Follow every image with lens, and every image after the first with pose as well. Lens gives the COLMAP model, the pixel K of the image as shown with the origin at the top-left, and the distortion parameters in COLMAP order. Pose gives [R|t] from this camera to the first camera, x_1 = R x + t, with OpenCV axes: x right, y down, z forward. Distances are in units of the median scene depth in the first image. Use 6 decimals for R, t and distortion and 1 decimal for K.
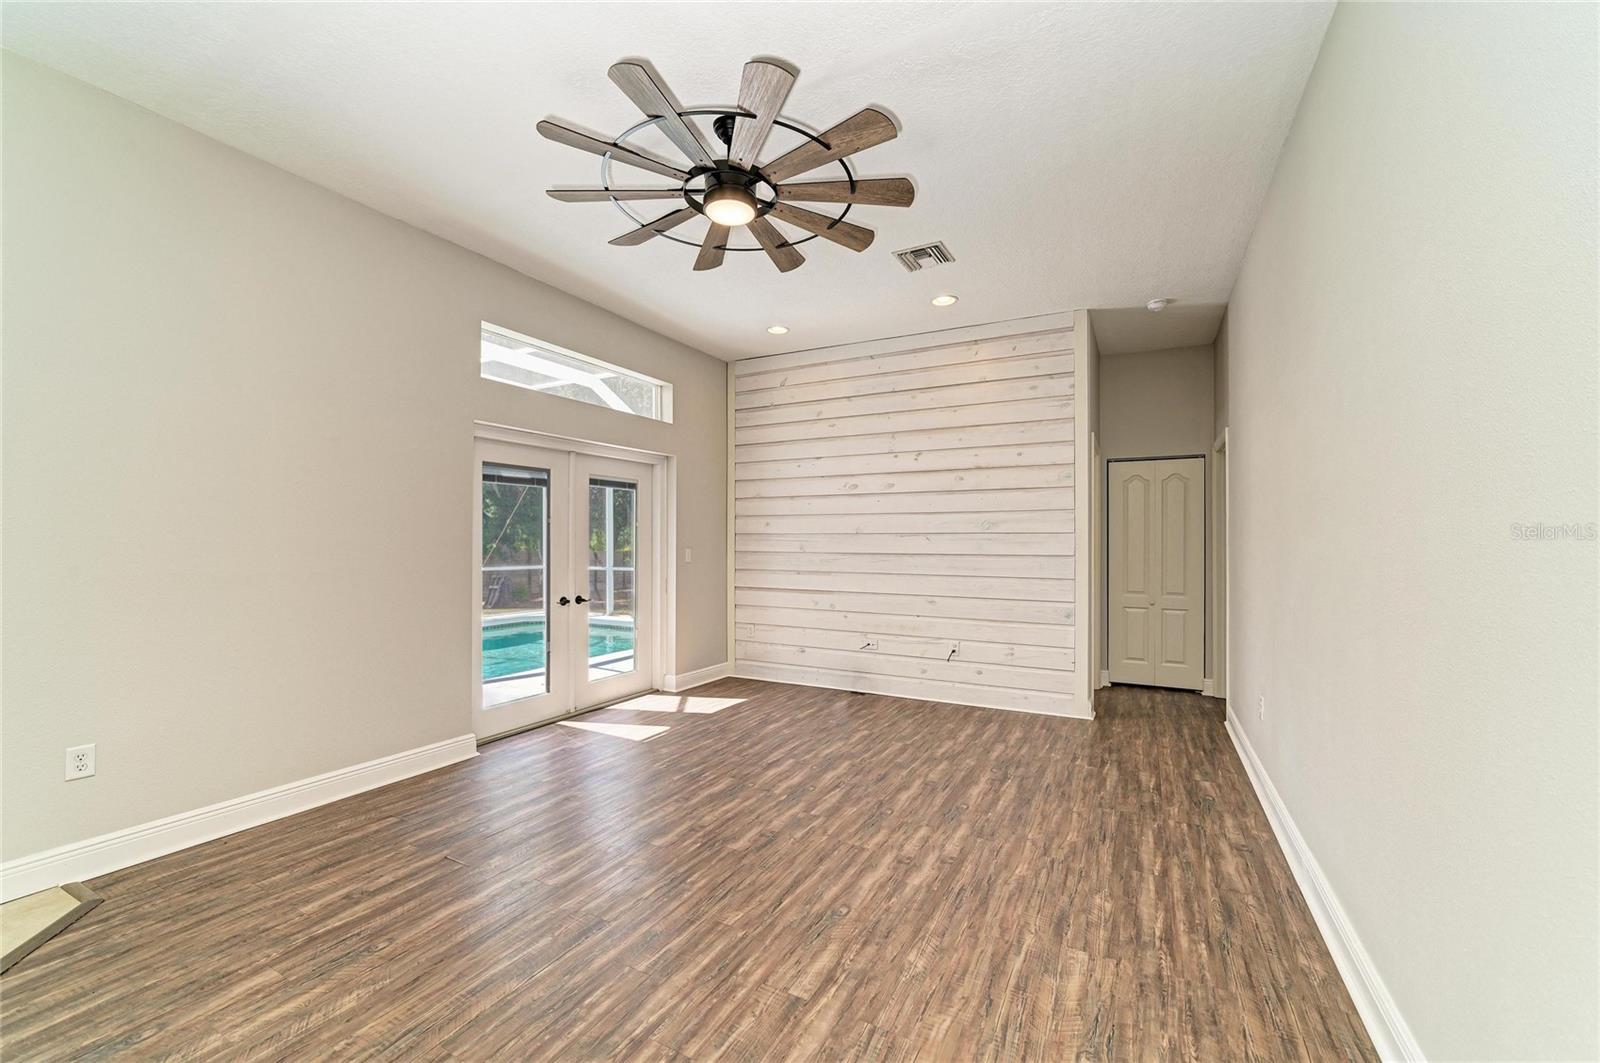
lens RADIAL K [[634.2, 0, 810.7], [0, 634.2, 545.3], [0, 0, 1]] dist [-0.016142, 0.005814]
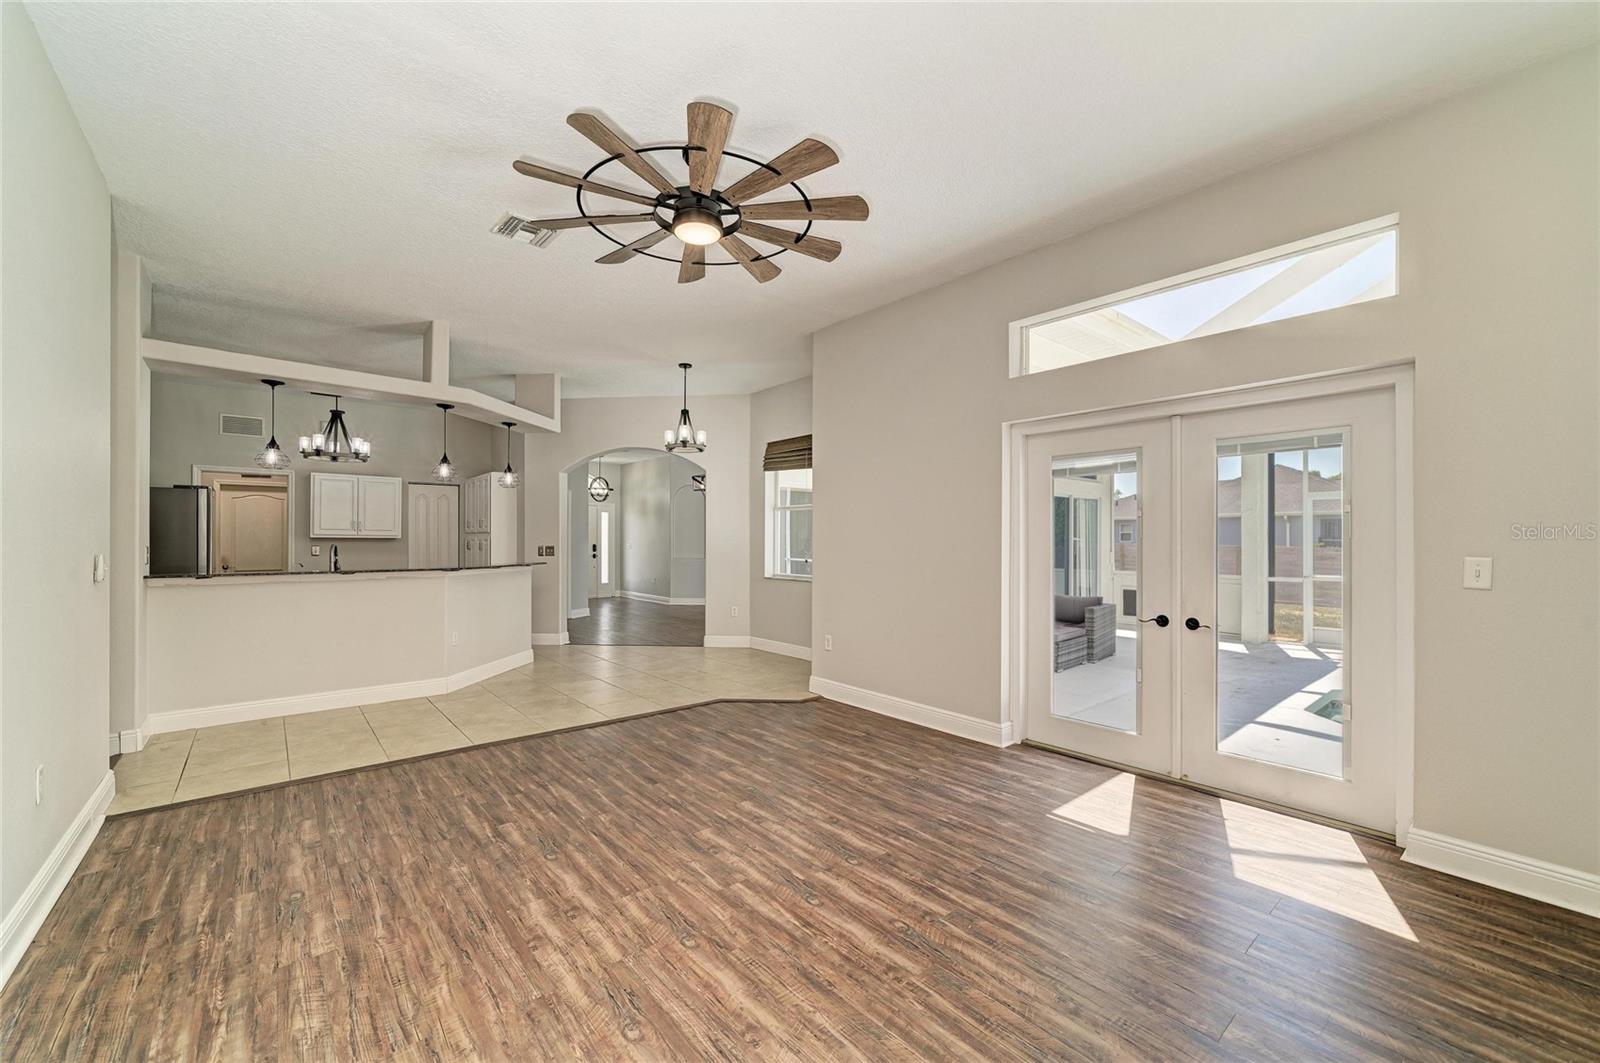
lens RADIAL K [[634.2, 0, 799.6], [0, 634.2, 539.6], [0, 0, 1]] dist [-0.016142, 0.005814]
pose [[-0.377754, -0.003815, -0.925898, 0.594070], [-0.007233, 0.999973, -0.001169, -0.003465], [0.925878, 0.006256, -0.377771, 1.156581]]
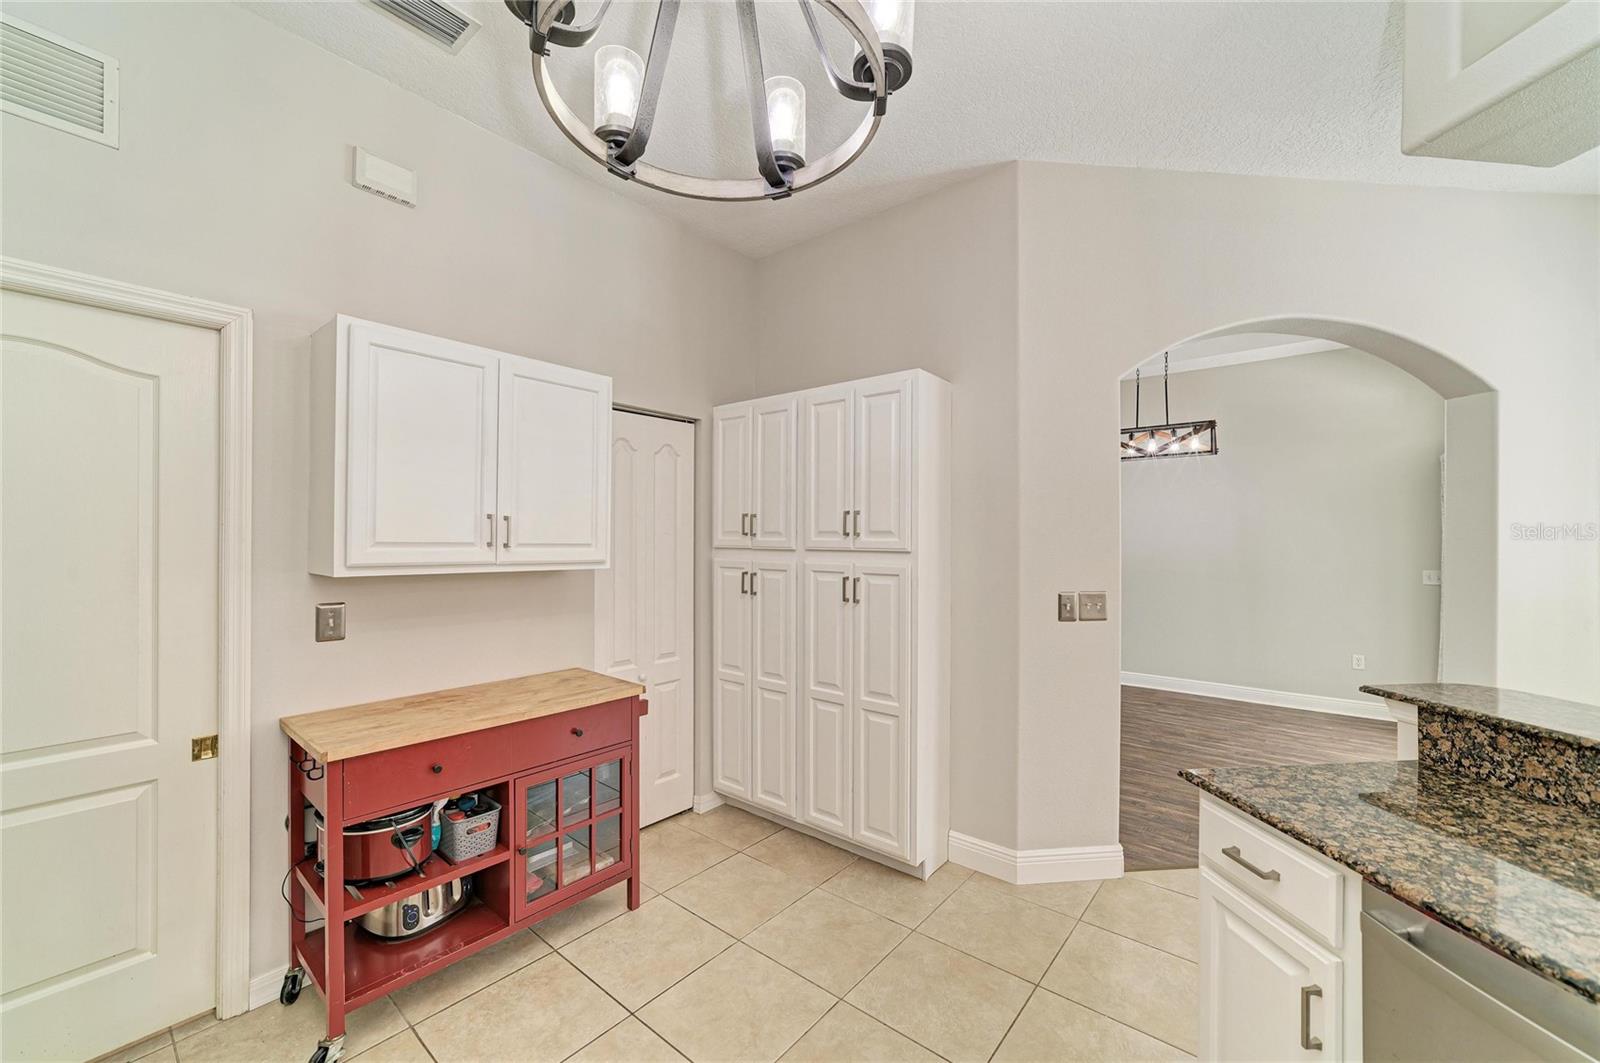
lens RADIAL K [[634.2, 0, 785.8], [0, 634.2, 533.9], [0, 0, 1]] dist [-0.016142, 0.005814]
pose [[-0.218432, -0.007625, -0.975822, -0.301422], [-0.010398, 0.999931, -0.005486, -0.038351], [0.975797, 0.008948, -0.218496, -0.672440]]
